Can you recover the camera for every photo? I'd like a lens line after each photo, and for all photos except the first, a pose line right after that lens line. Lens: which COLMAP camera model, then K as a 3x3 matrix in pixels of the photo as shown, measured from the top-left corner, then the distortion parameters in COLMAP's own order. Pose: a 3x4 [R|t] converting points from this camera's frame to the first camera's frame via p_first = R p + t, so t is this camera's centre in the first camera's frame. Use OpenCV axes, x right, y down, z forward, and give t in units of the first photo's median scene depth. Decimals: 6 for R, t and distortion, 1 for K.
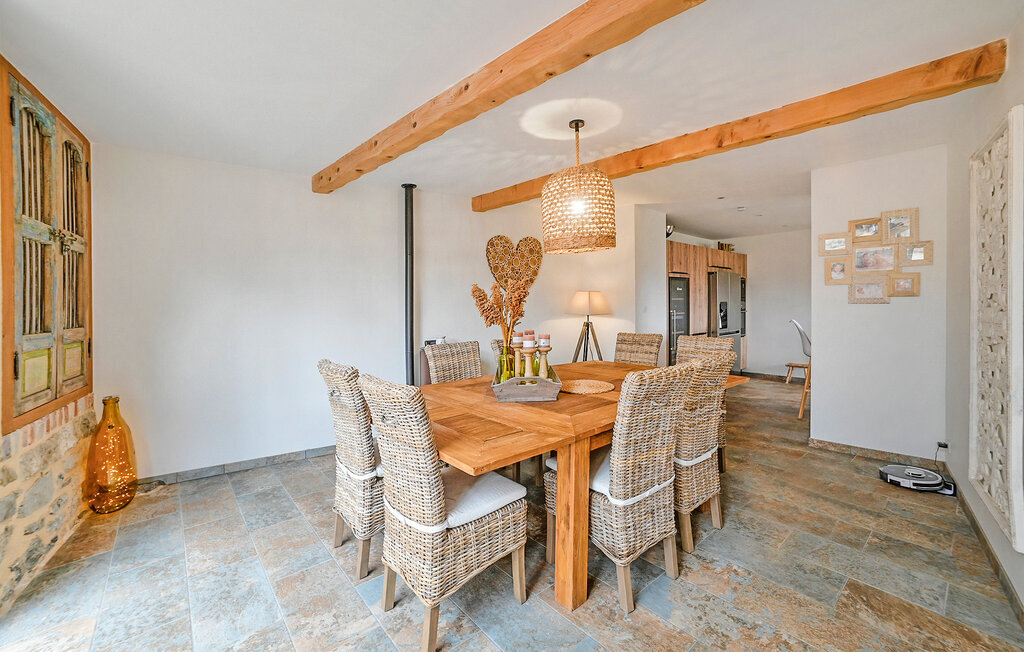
lens RADIAL K [[416.0, 0, 515.8], [0, 416.0, 311.4], [0, 0, 1]] dist [-0.044347, 0.027945]
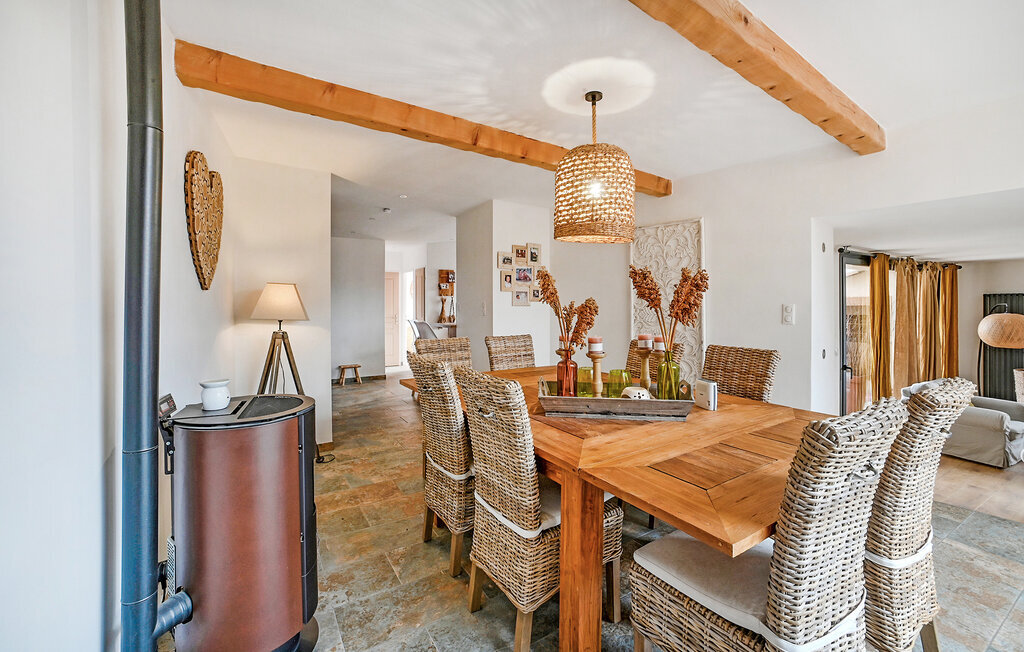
lens RADIAL K [[416.0, 0, 515.8], [0, 416.0, 311.4], [0, 0, 1]] dist [-0.044347, 0.027945]
pose [[0.172019, -0.008409, 0.985058, -0.607811], [0.016571, 0.999847, 0.005641, -0.005280], [-0.984954, 0.015353, 0.172132, 0.832660]]
